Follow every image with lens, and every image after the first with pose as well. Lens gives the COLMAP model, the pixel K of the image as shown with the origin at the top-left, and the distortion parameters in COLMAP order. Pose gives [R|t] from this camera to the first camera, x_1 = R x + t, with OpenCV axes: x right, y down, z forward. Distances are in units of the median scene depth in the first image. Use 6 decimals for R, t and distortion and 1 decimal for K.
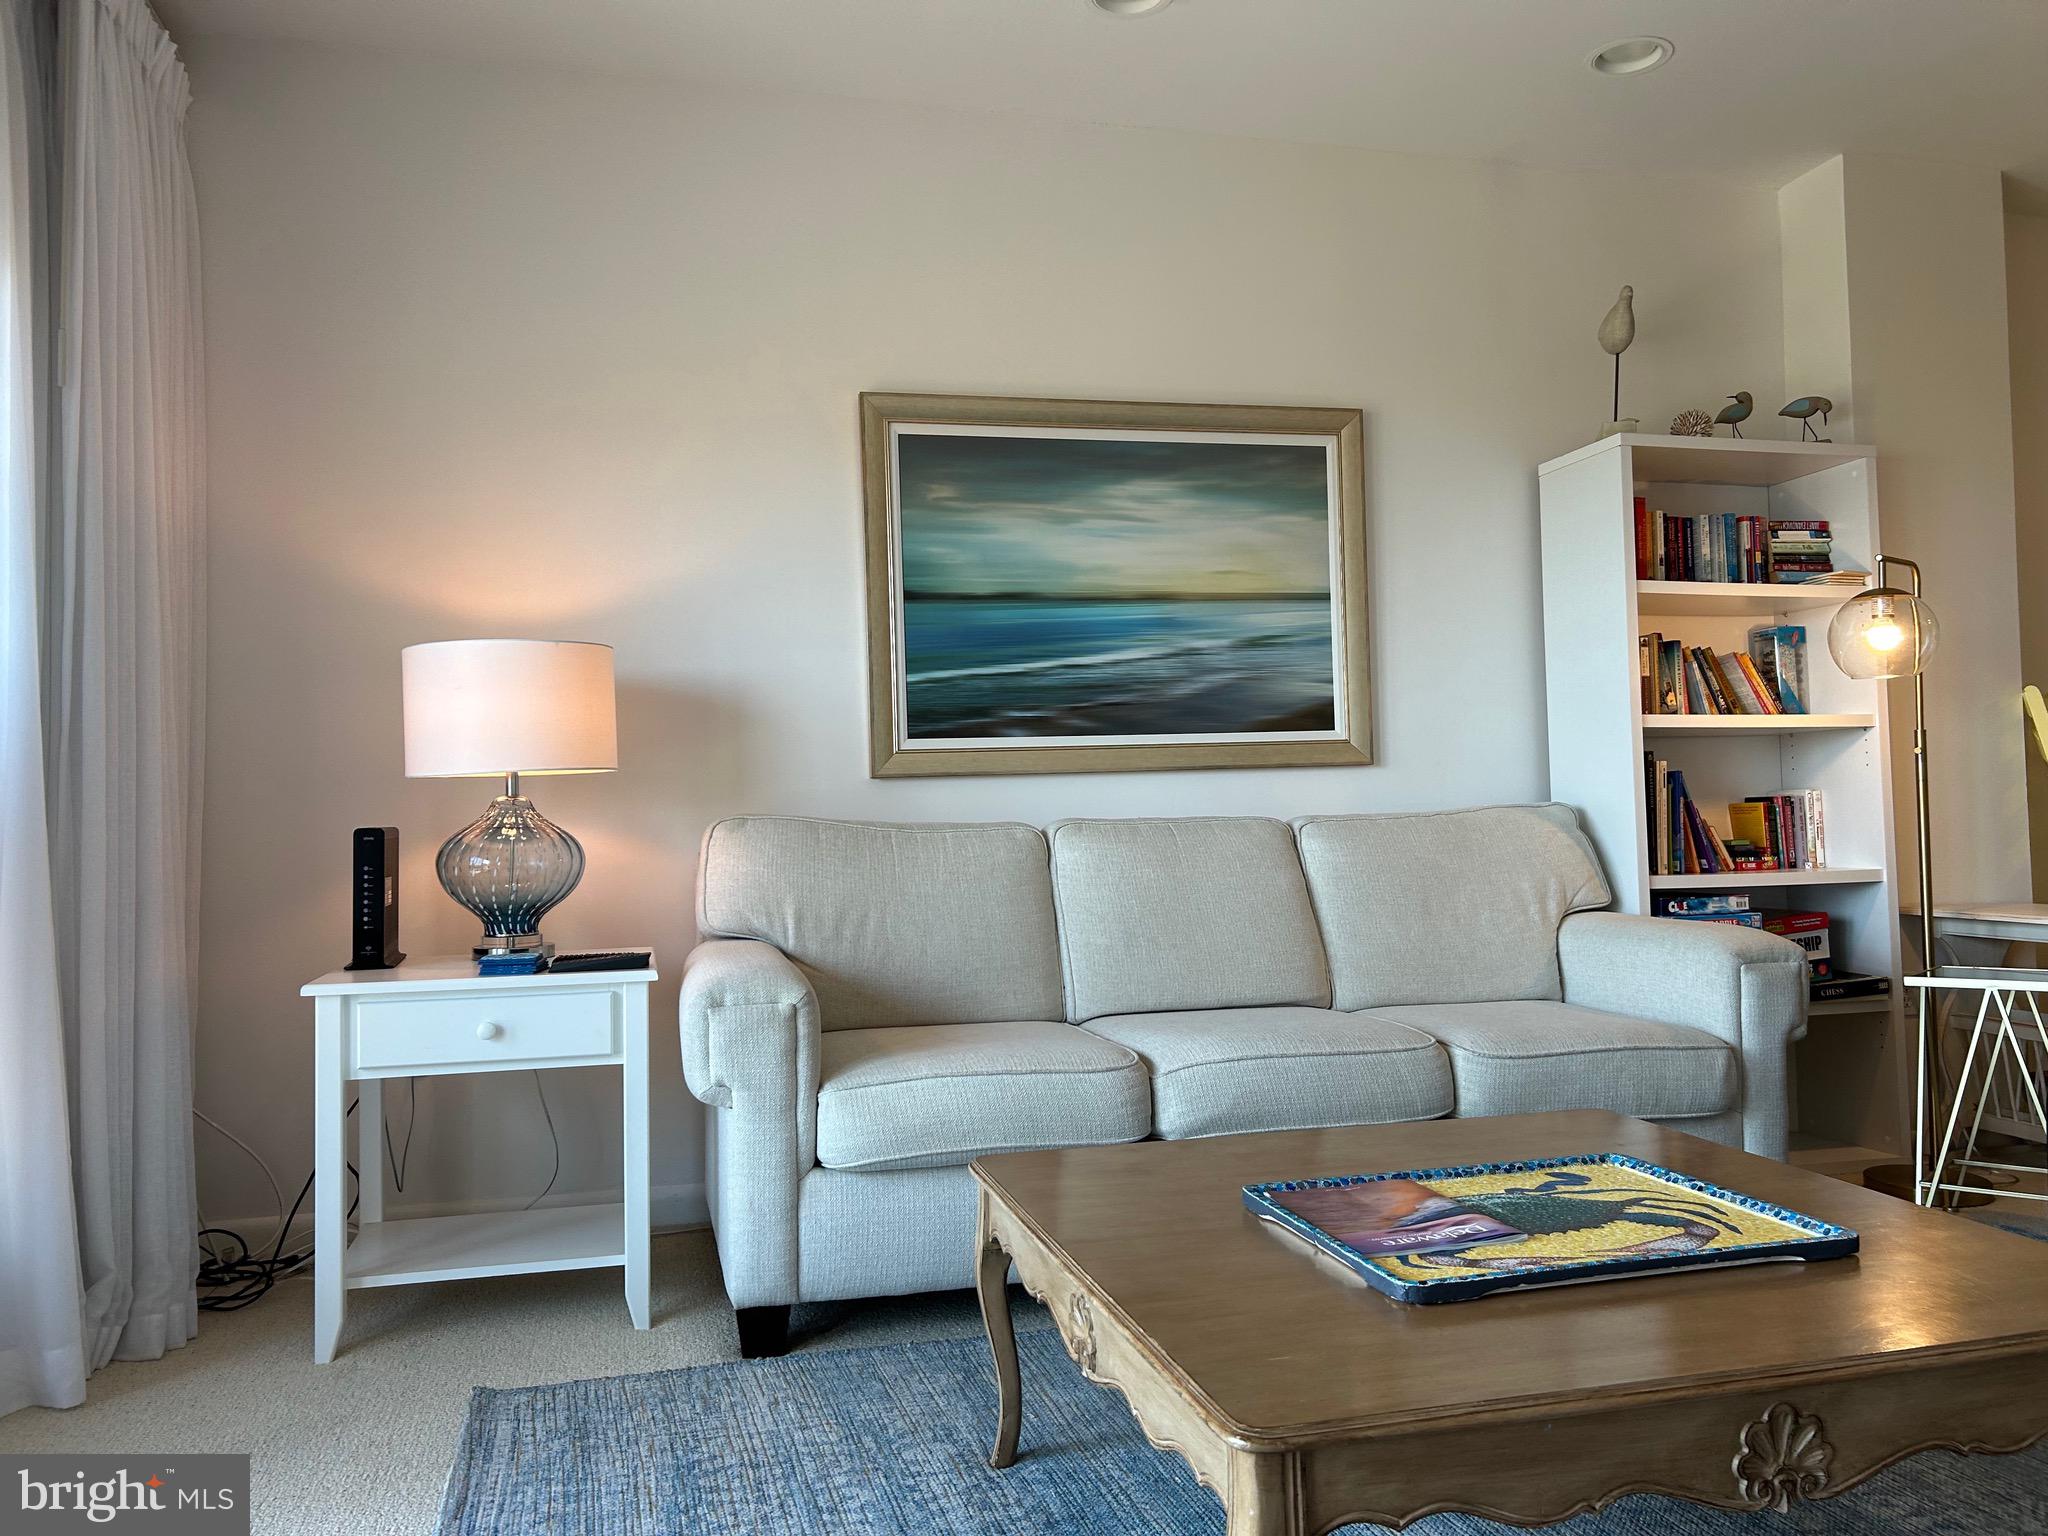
lens RADIAL K [[1550.8, 0, 1021.5], [0, 1550.8, 764.9], [0, 0, 1]] dist [0.012472, -0.003803]
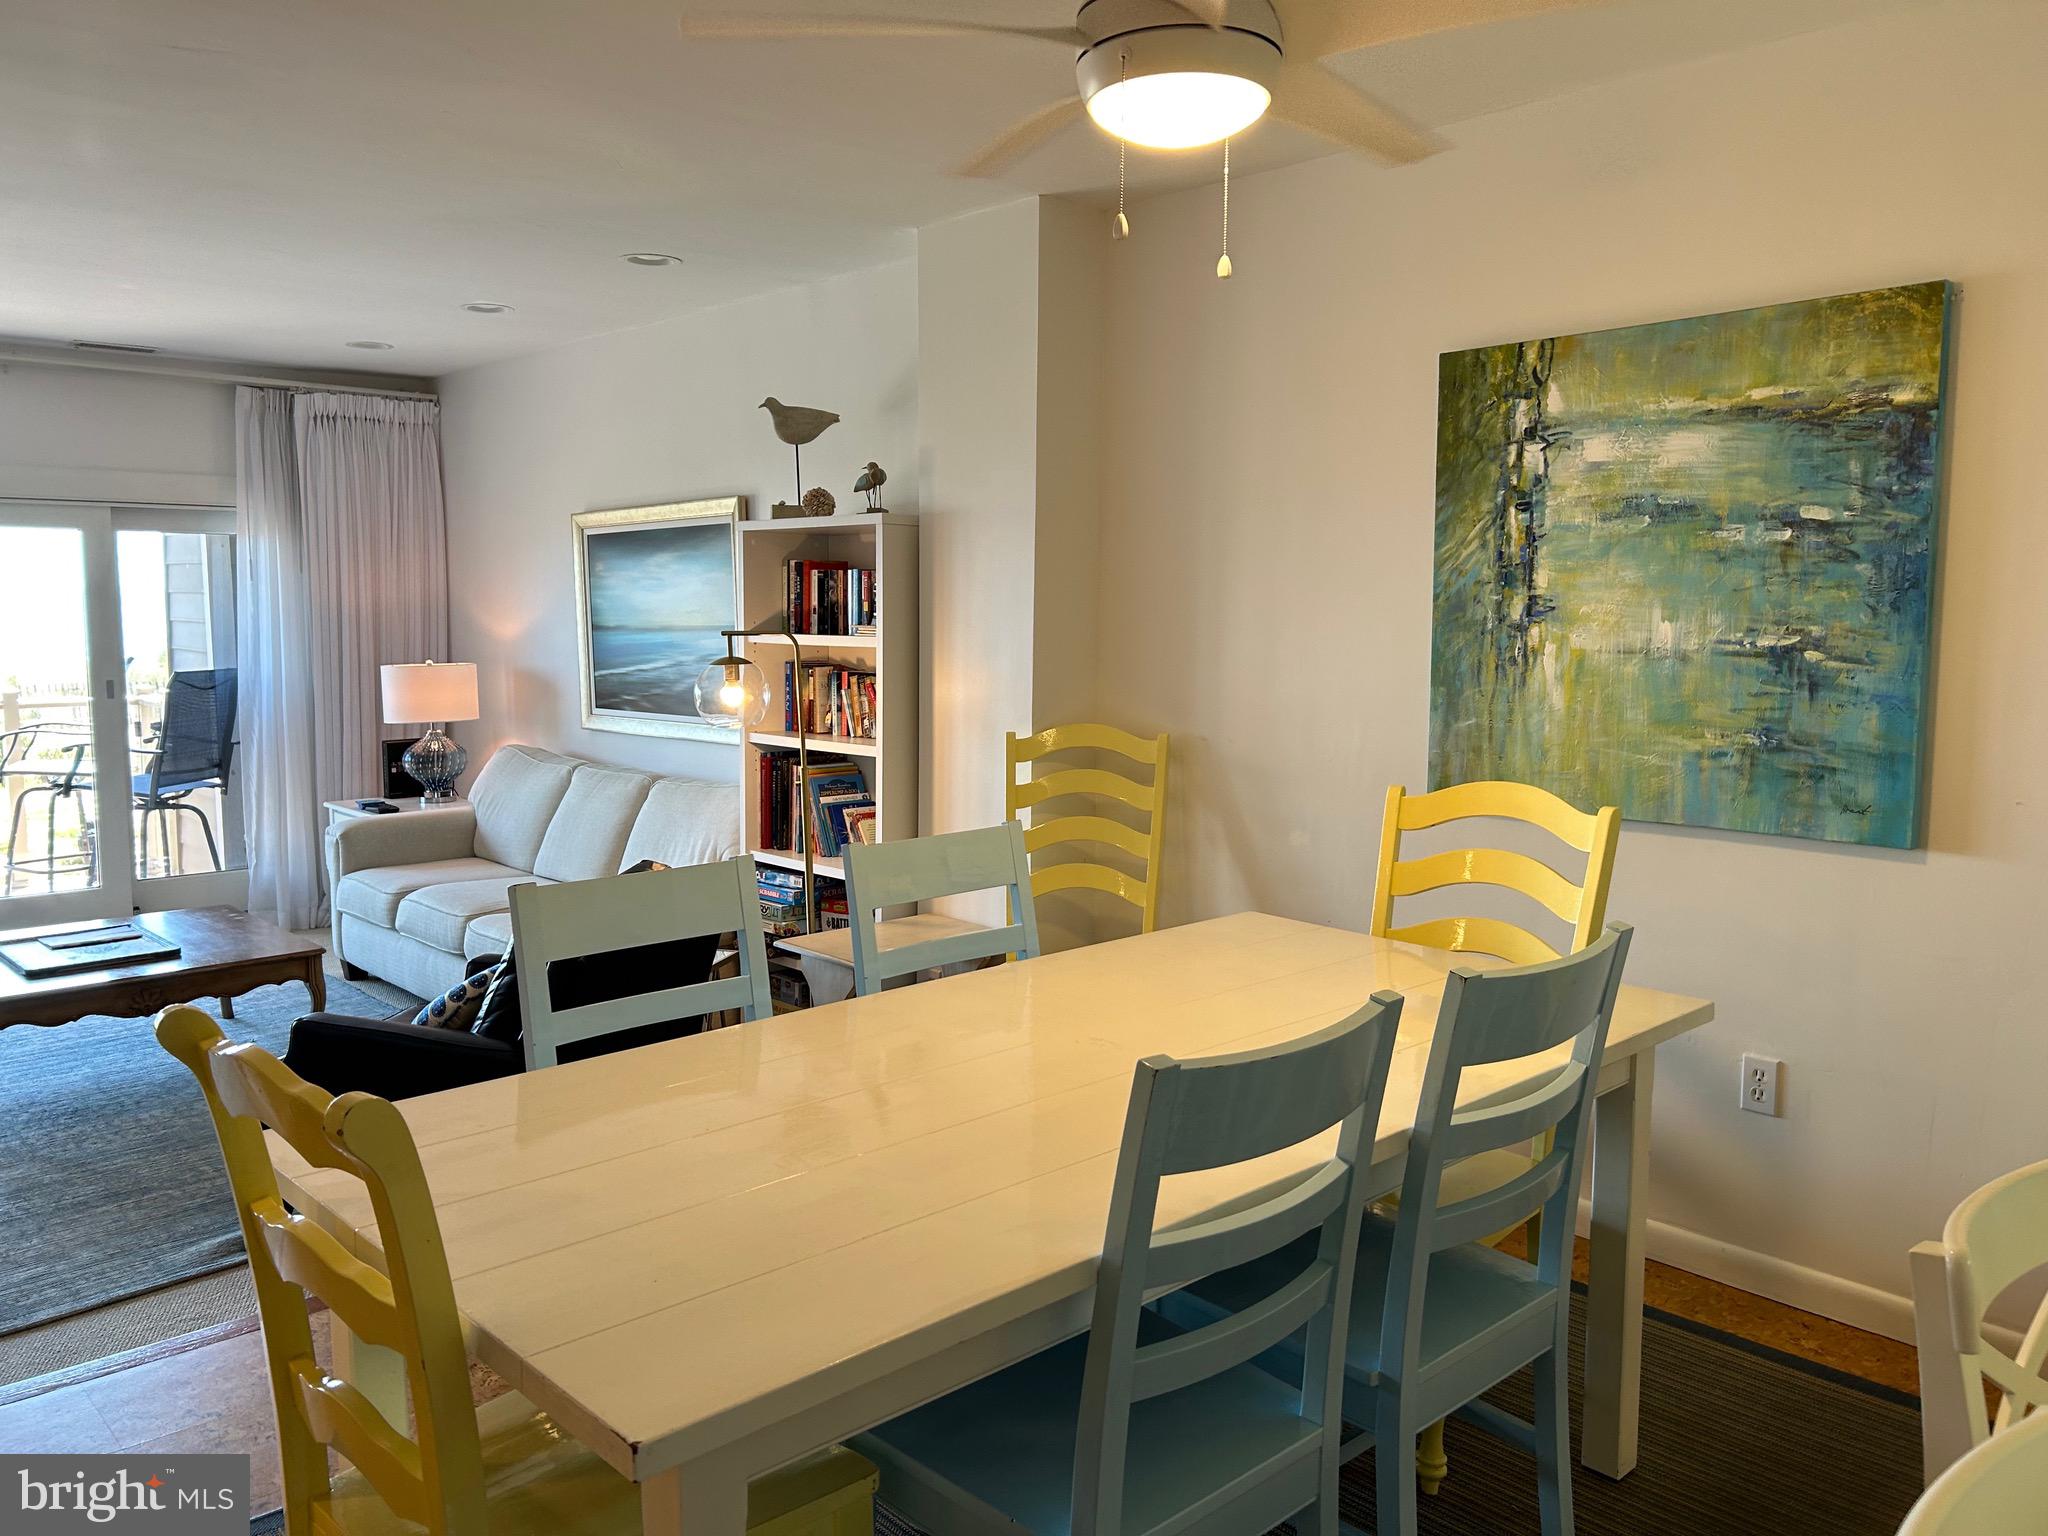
lens RADIAL K [[1550.8, 0, 1022.0], [0, 1550.8, 764.1], [0, 0, 1]] dist [0.012472, -0.003803]
pose [[0.500531, 0.110126, -0.858685, 1.634048], [0.012401, 0.990862, 0.134306, -0.178288], [0.865630, -0.077872, 0.494592, 0.516563]]
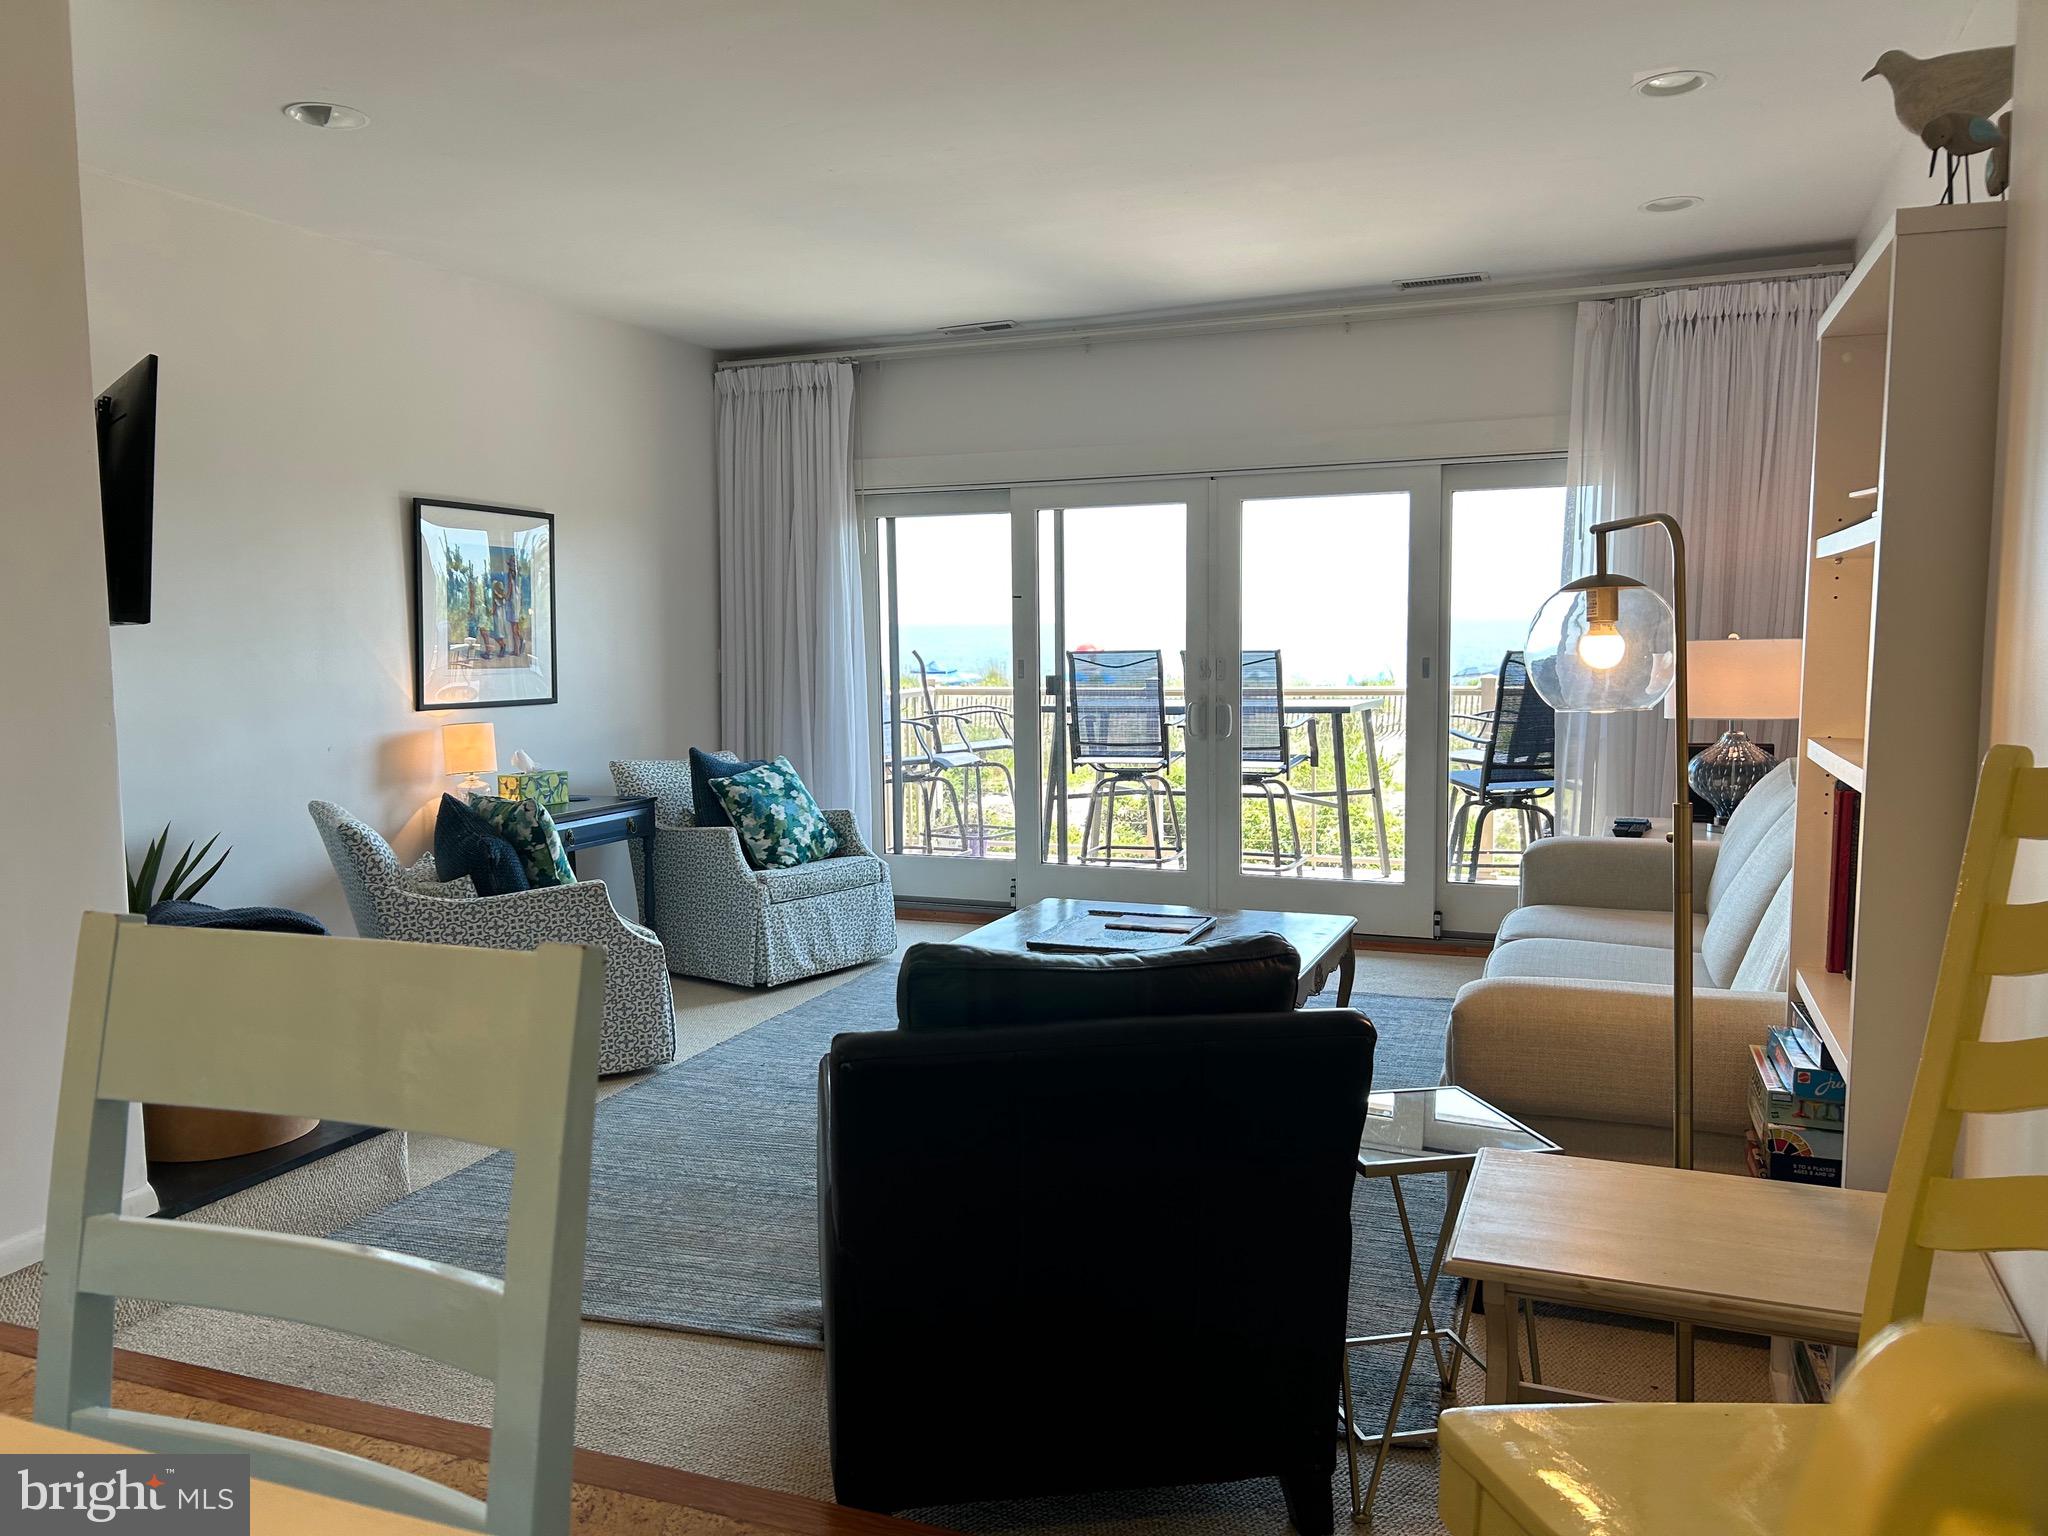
lens RADIAL K [[1550.8, 0, 1021.6], [0, 1550.8, 775.0], [0, 0, 1]] dist [0.012472, -0.003803]
pose [[-0.566904, 0.100404, -0.817642, 0.990330], [0.044626, 0.994830, 0.091221, -0.066651], [0.822574, 0.015225, -0.568454, 1.229484]]
